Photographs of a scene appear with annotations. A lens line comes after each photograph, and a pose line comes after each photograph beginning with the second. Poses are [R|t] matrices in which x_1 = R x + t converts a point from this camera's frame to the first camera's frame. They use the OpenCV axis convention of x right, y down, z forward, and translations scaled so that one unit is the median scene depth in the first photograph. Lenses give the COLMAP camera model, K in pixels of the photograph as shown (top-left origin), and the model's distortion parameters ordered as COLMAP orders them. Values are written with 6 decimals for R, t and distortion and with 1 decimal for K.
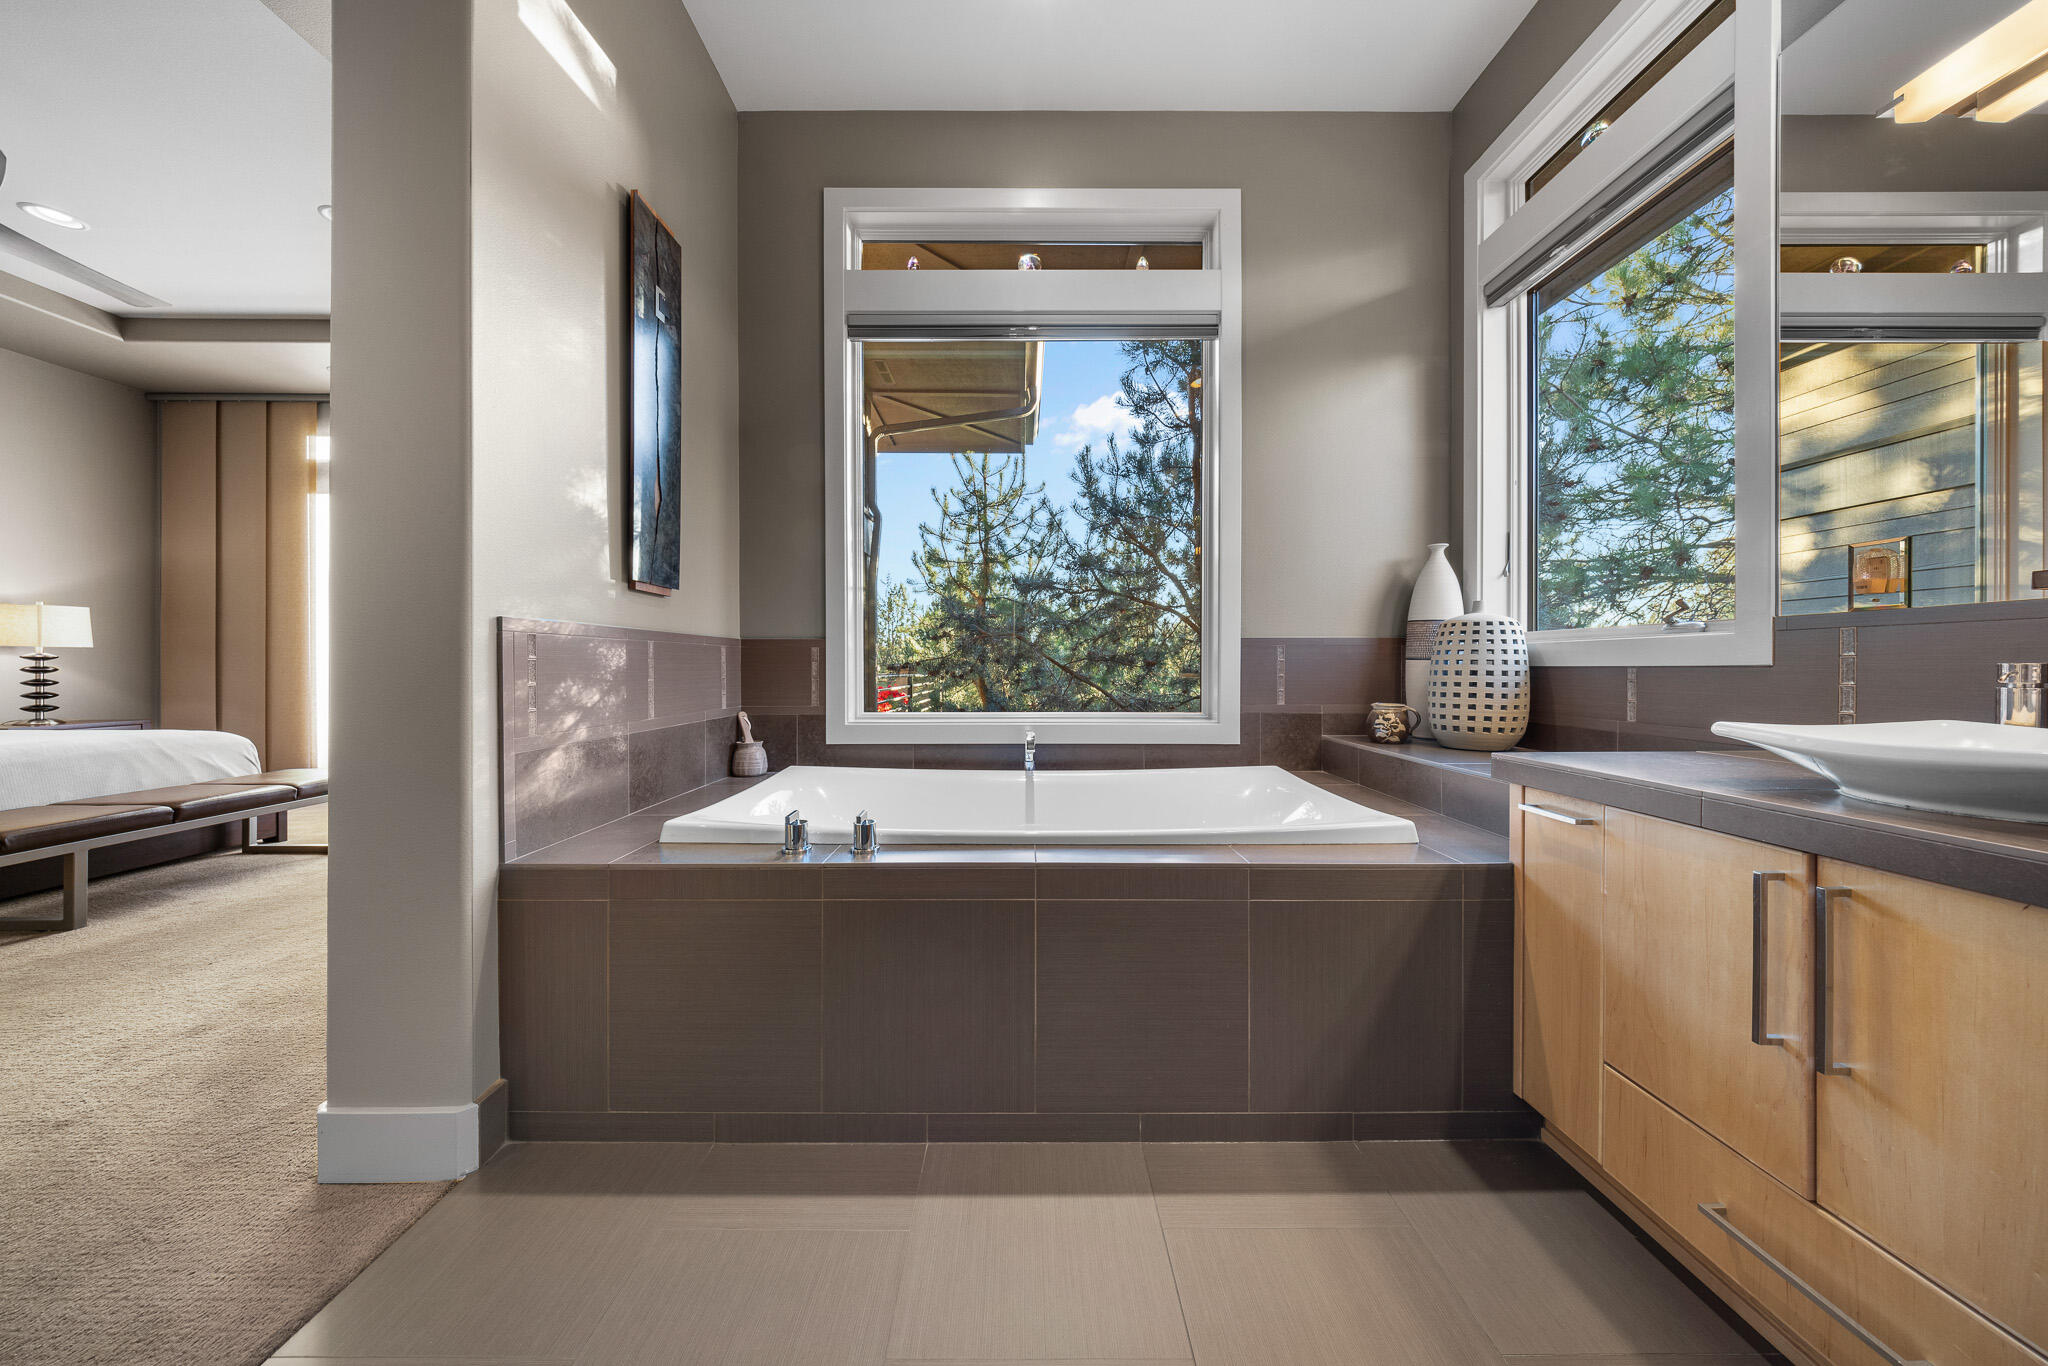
lens RADIAL K [[670.7, 0, 1008.1], [0, 670.7, 667.1], [0, 0, 1]] dist [-0.006104, 0.000626]
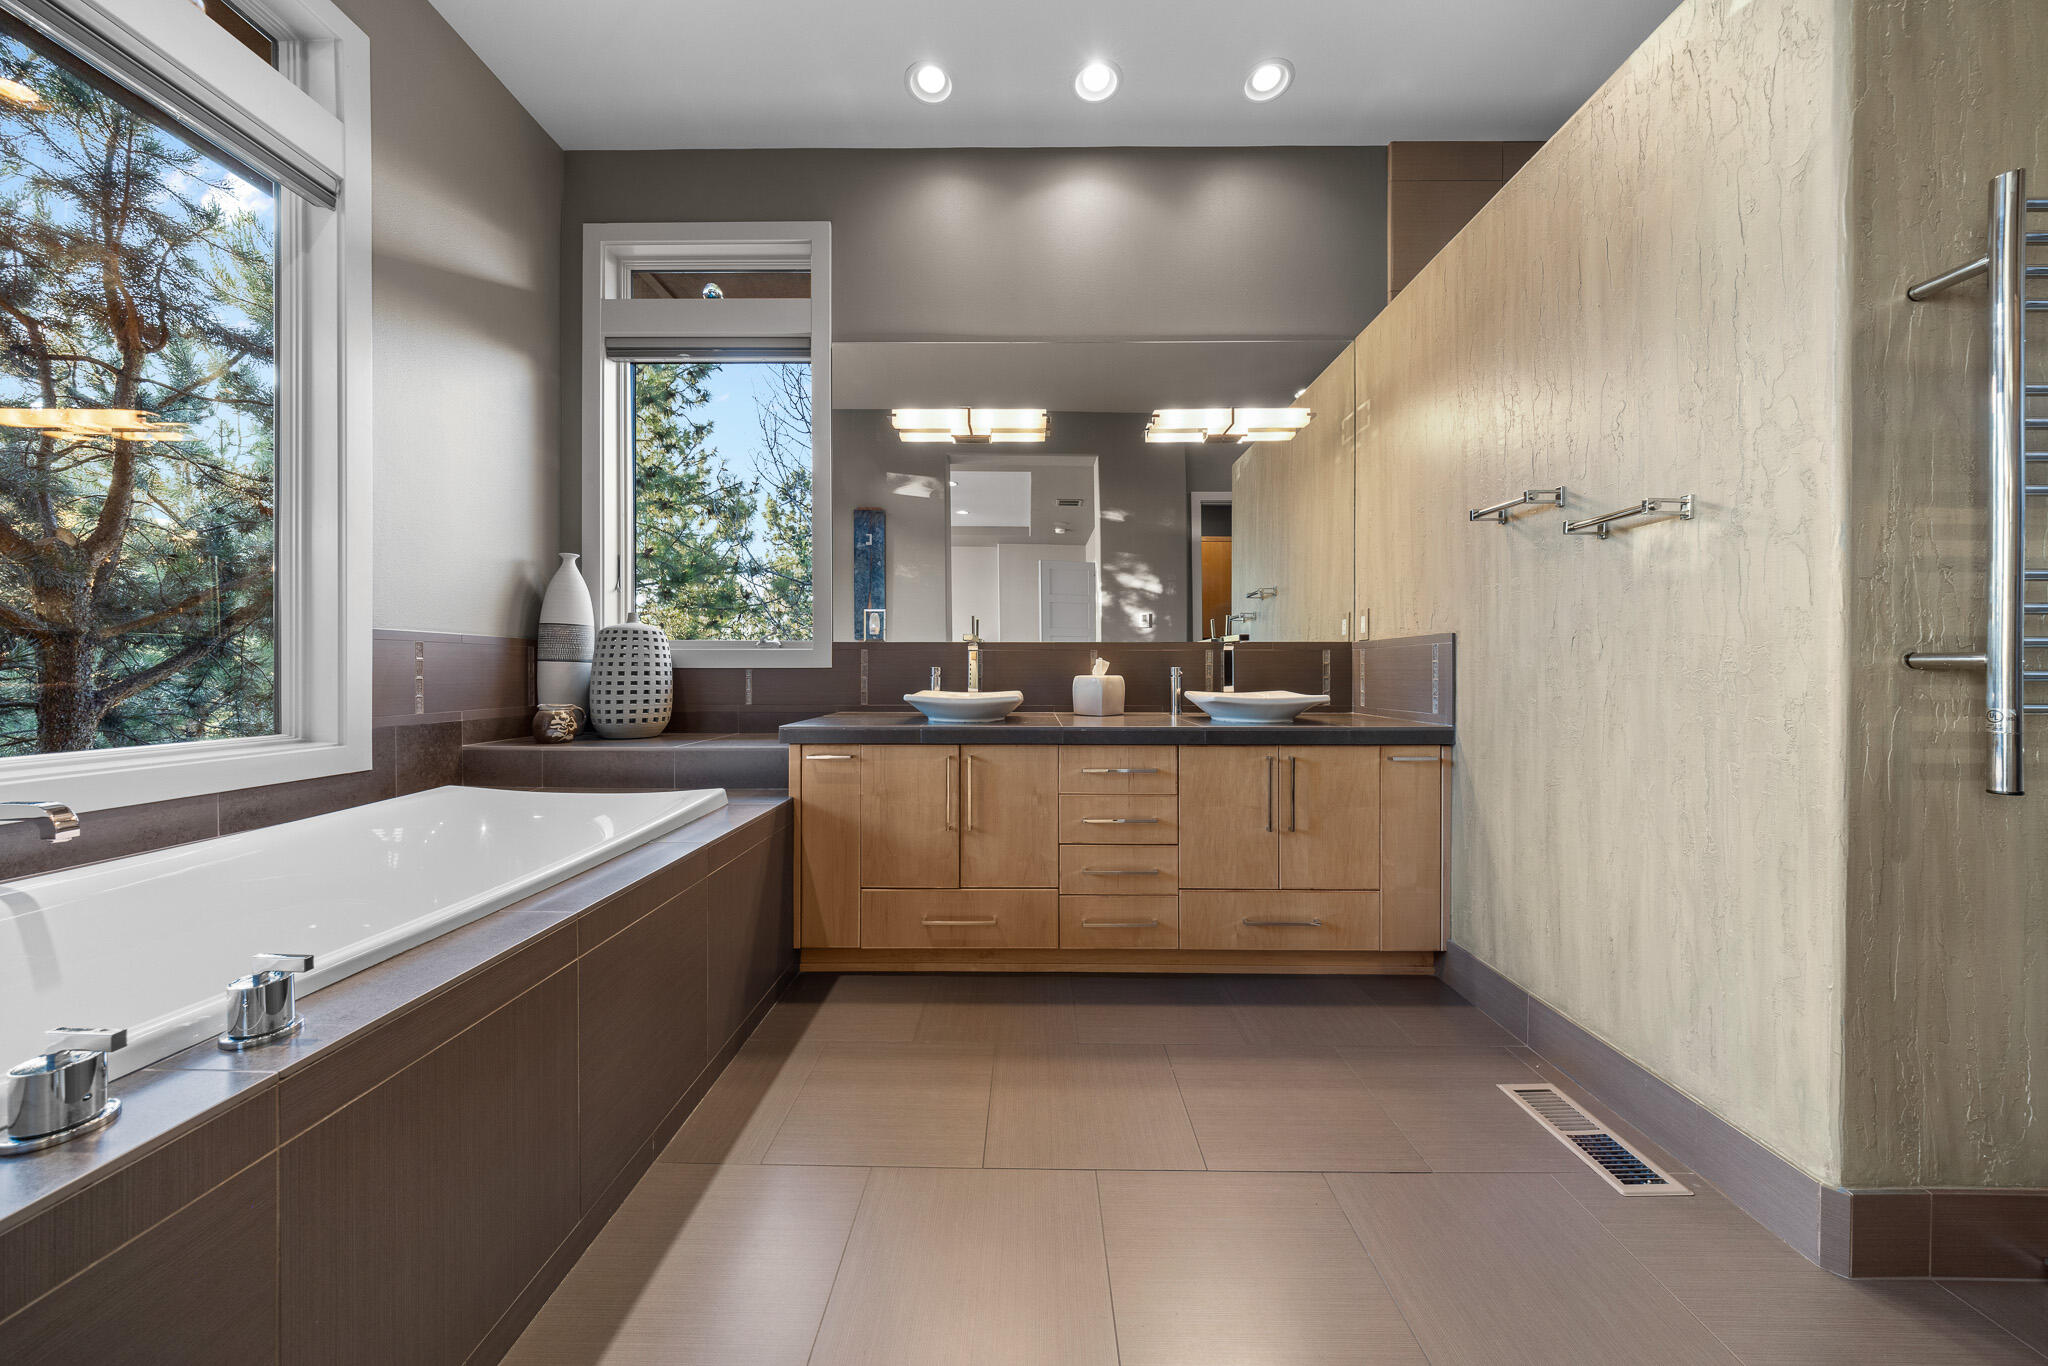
lens RADIAL K [[670.7, 0, 1017.4], [0, 670.7, 676.8], [0, 0, 1]] dist [-0.006104, 0.000626]
pose [[-0.009933, -0.009836, 0.999902, -0.512270], [-0.000554, 0.999952, 0.009831, 0.003152], [-0.999951, -0.000457, -0.009938, 0.332546]]
